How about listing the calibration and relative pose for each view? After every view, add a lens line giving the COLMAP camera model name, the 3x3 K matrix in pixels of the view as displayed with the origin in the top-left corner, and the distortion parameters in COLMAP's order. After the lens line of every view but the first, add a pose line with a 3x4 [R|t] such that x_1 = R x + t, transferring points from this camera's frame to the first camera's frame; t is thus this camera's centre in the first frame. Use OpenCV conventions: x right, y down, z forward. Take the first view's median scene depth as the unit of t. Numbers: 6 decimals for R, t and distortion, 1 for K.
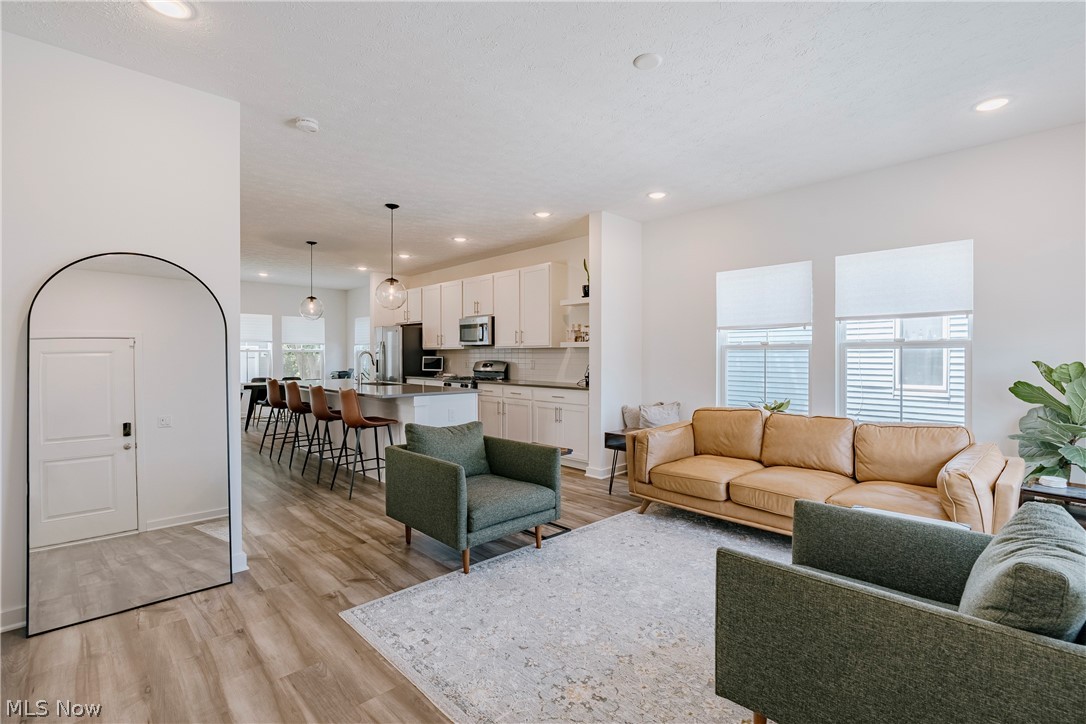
lens RADIAL K [[497.8, 0, 543.0], [0, 497.8, 362.0], [0, 0, 1]] dist [-0.004319, -0.000479]
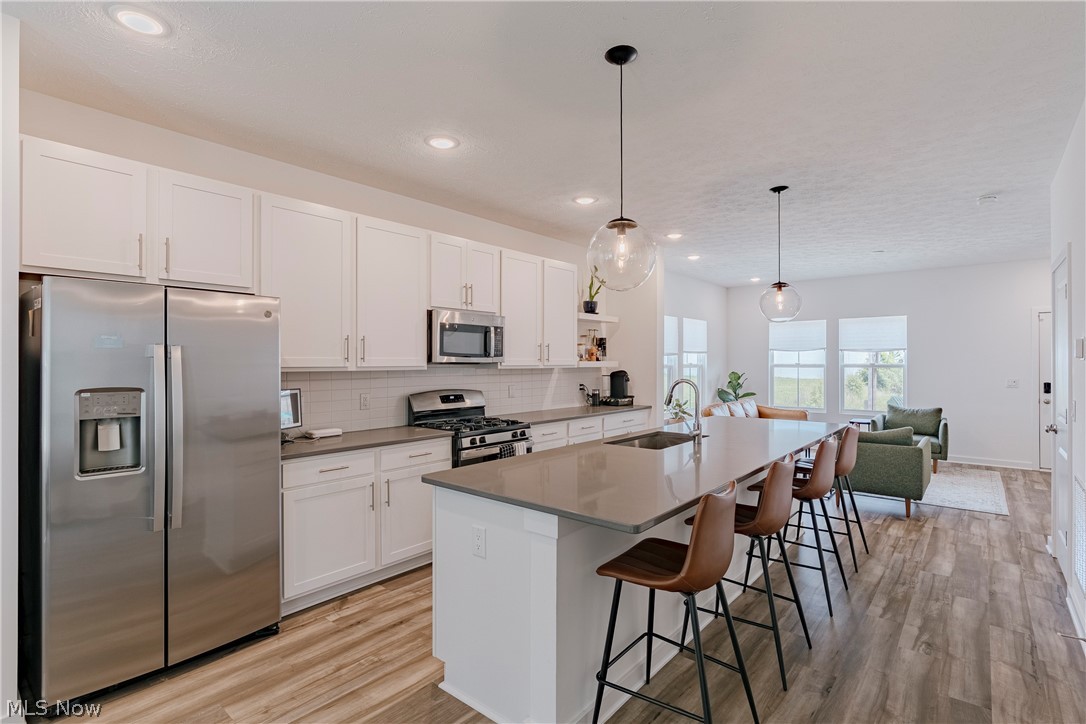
lens RADIAL K [[526.2, 0, 543.0], [0, 526.2, 362.0], [0, 0, 1]] dist [-0.003169, 0.000251]
pose [[-0.111000, 0.000916, 0.993820, -0.807077], [0.016078, 0.999870, 0.000874, -0.037729], [-0.993690, 0.016075, -0.111000, 1.092996]]
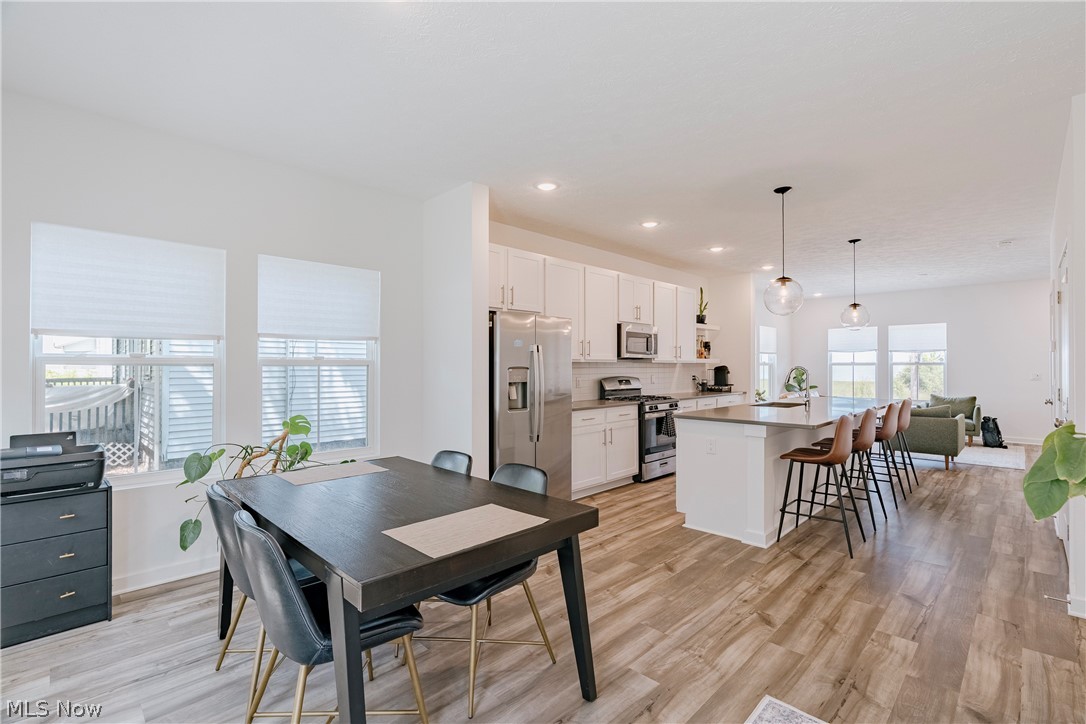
lens RADIAL K [[498.9, 0, 546.4], [0, 498.9, 363.6], [0, 0, 1]] dist [-0.001216, 0.000114]
pose [[-0.038158, 0.004967, 0.999259, -1.071779], [0.016122, 0.999861, -0.004355, -0.026085], [-0.999142, 0.015944, -0.038233, 1.318441]]
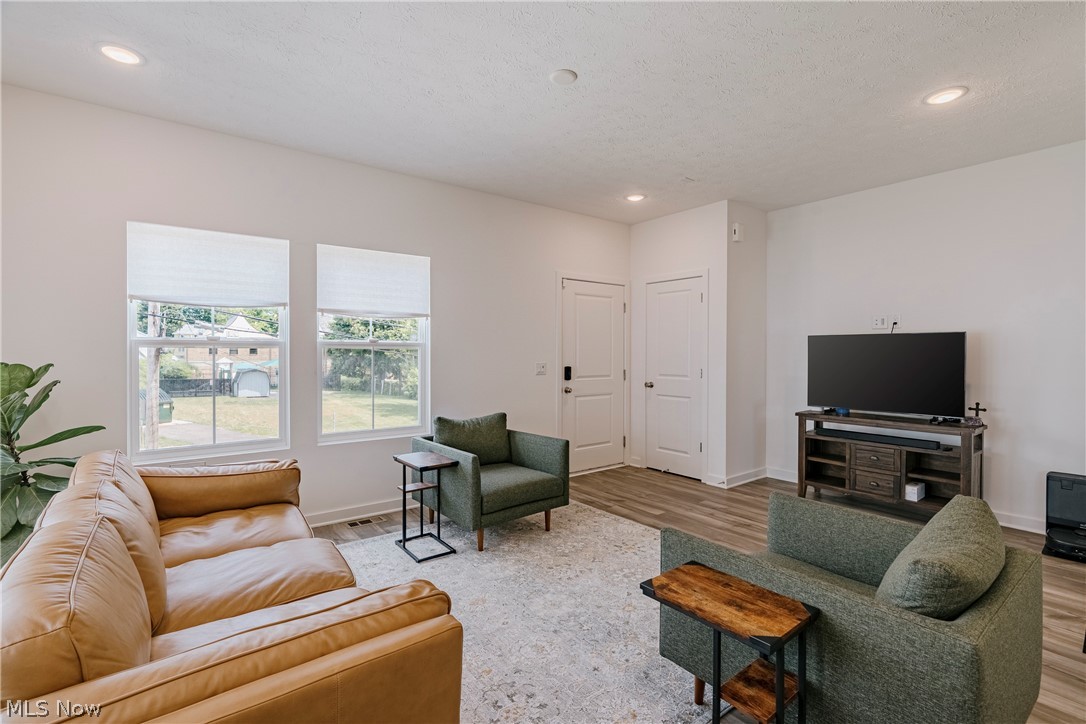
lens RADIAL K [[497.8, 0, 543.0], [0, 497.8, 362.0], [0, 0, 1]] dist [-0.004319, -0.000479]
pose [[-0.994187, -0.000781, 0.107662, 0.052891], [0.002445, 0.999552, 0.029830, -0.011627], [-0.107637, 0.029920, -0.993740, 0.781239]]
